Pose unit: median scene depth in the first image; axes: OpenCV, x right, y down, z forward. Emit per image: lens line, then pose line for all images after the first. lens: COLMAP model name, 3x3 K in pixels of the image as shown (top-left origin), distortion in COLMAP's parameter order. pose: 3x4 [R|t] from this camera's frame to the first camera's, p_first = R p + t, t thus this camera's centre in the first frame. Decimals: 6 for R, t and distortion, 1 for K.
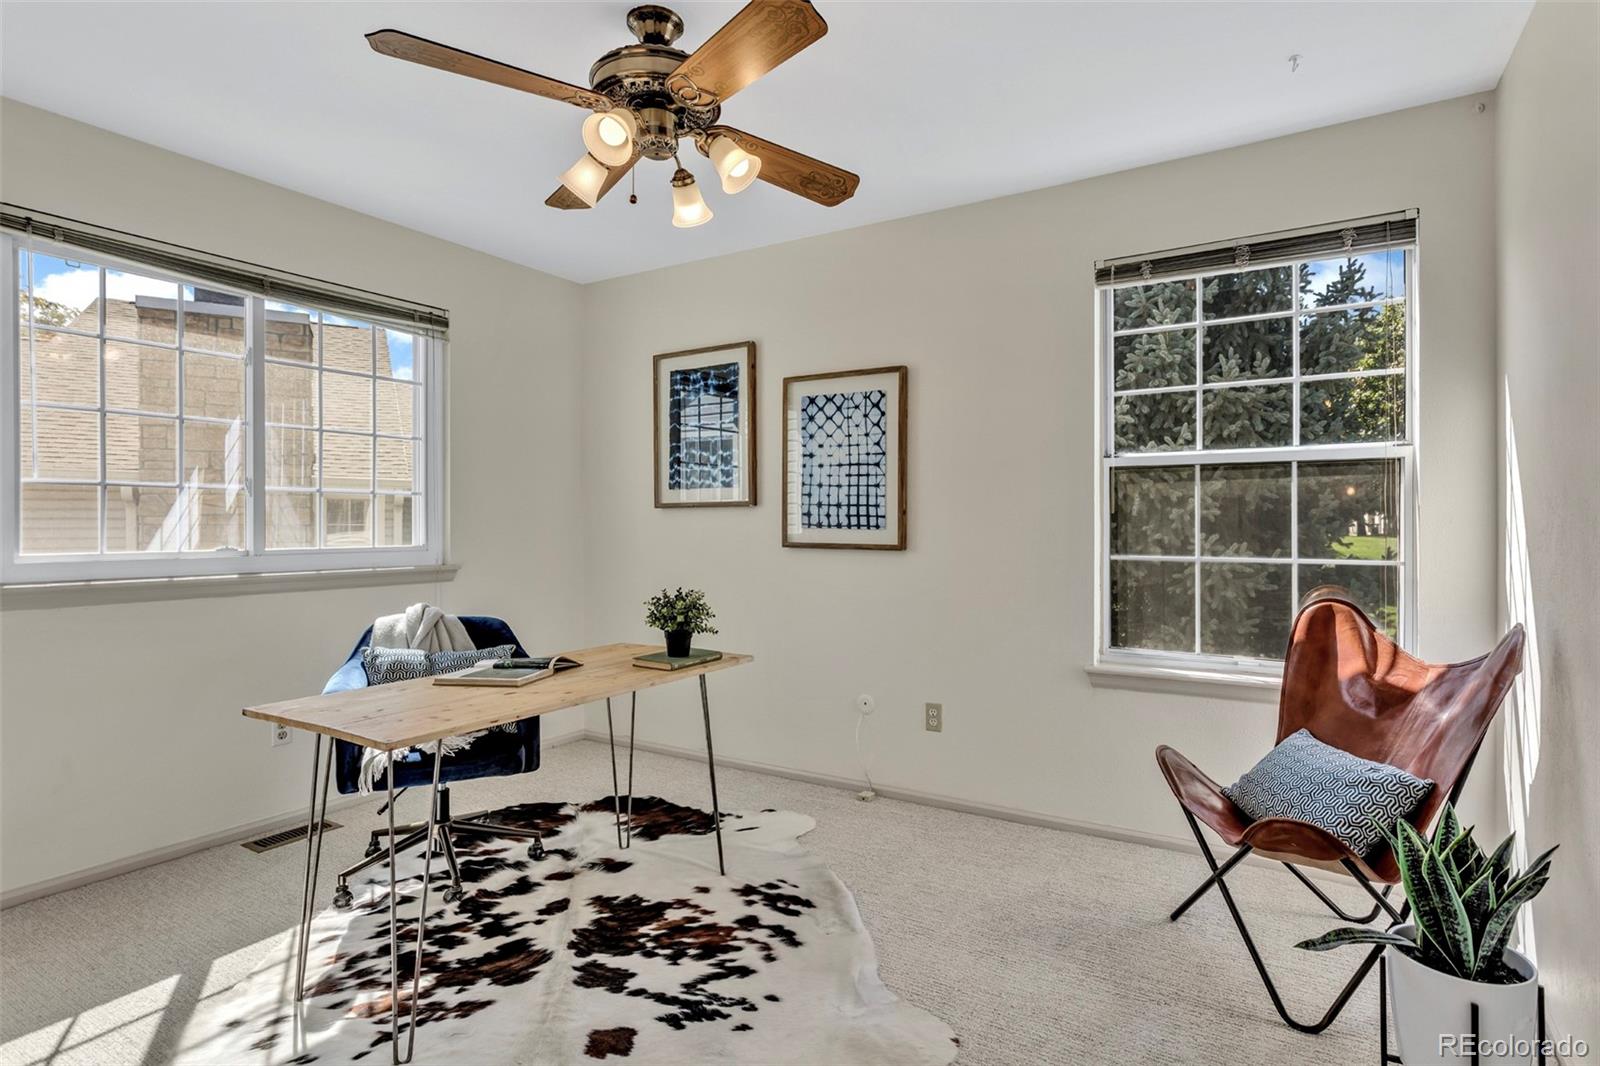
lens RADIAL K [[794.4, 0, 814.7], [0, 794.4, 529.8], [0, 0, 1]] dist [-0.001903, 0.000110]
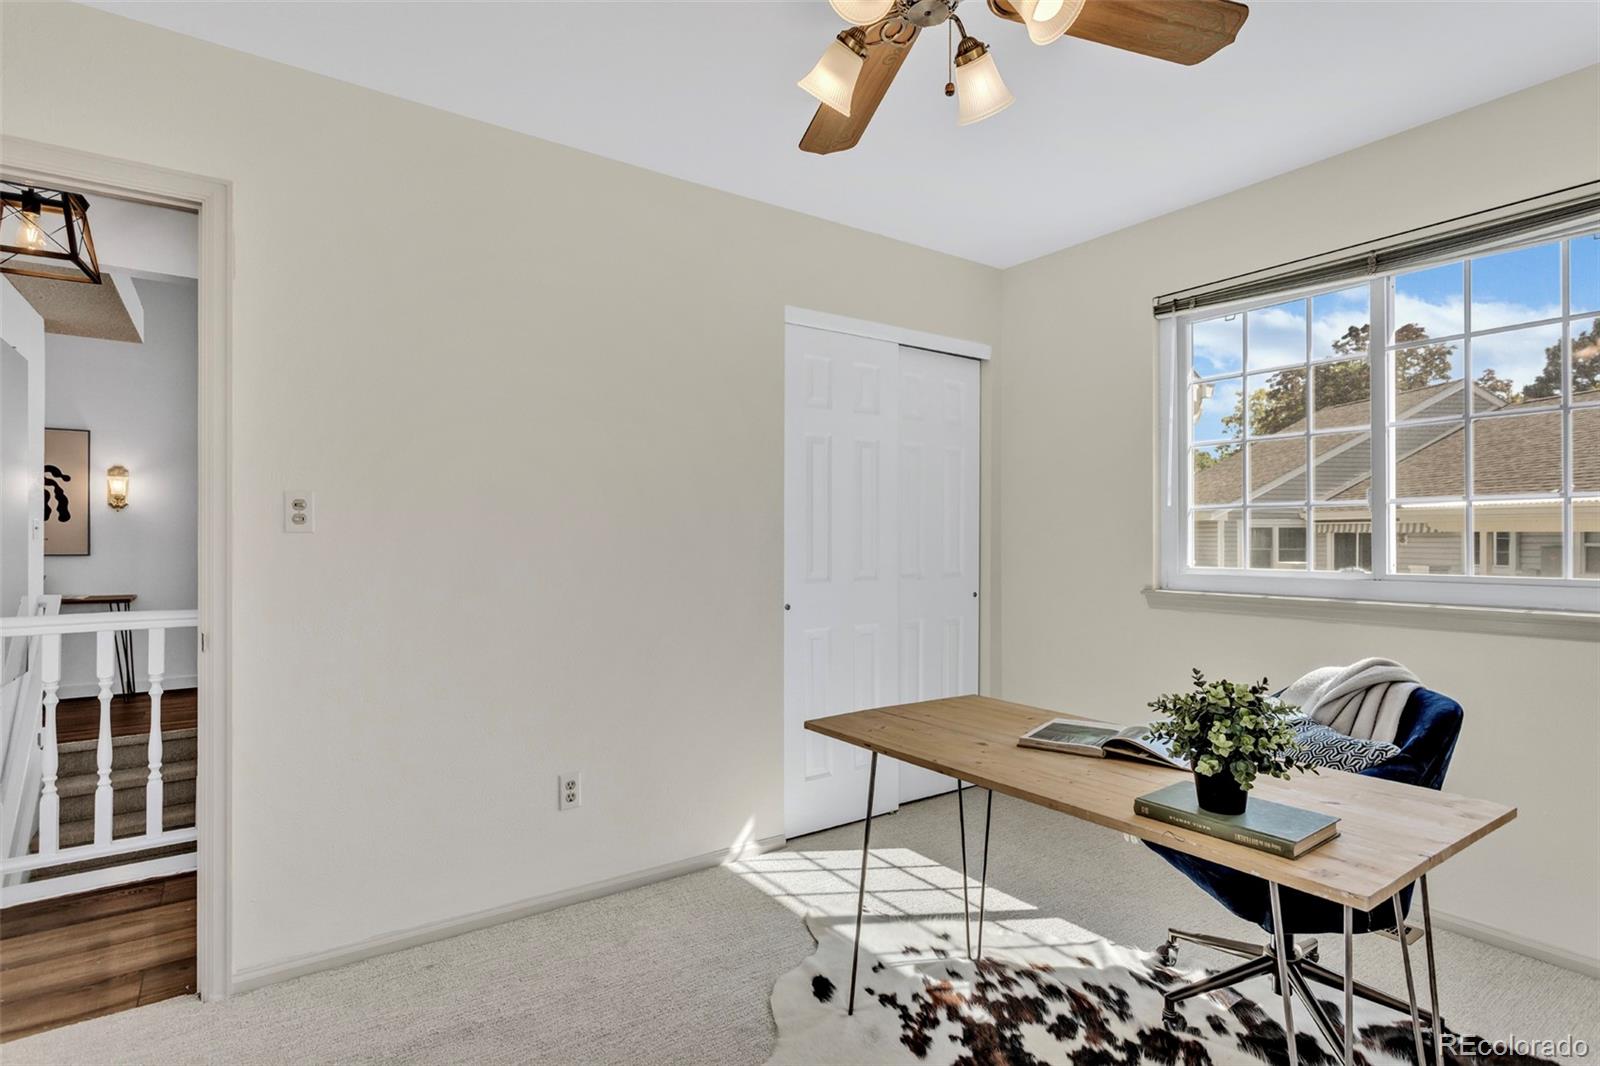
lens RADIAL K [[794.4, 0, 814.7], [0, 794.4, 529.8], [0, 0, 1]] dist [-0.001903, 0.000110]
pose [[-0.369081, 0.005974, -0.929378, 0.481009], [0.003191, 0.999982, 0.005160, -0.042135], [0.929392, -0.001061, -0.369094, 1.124159]]
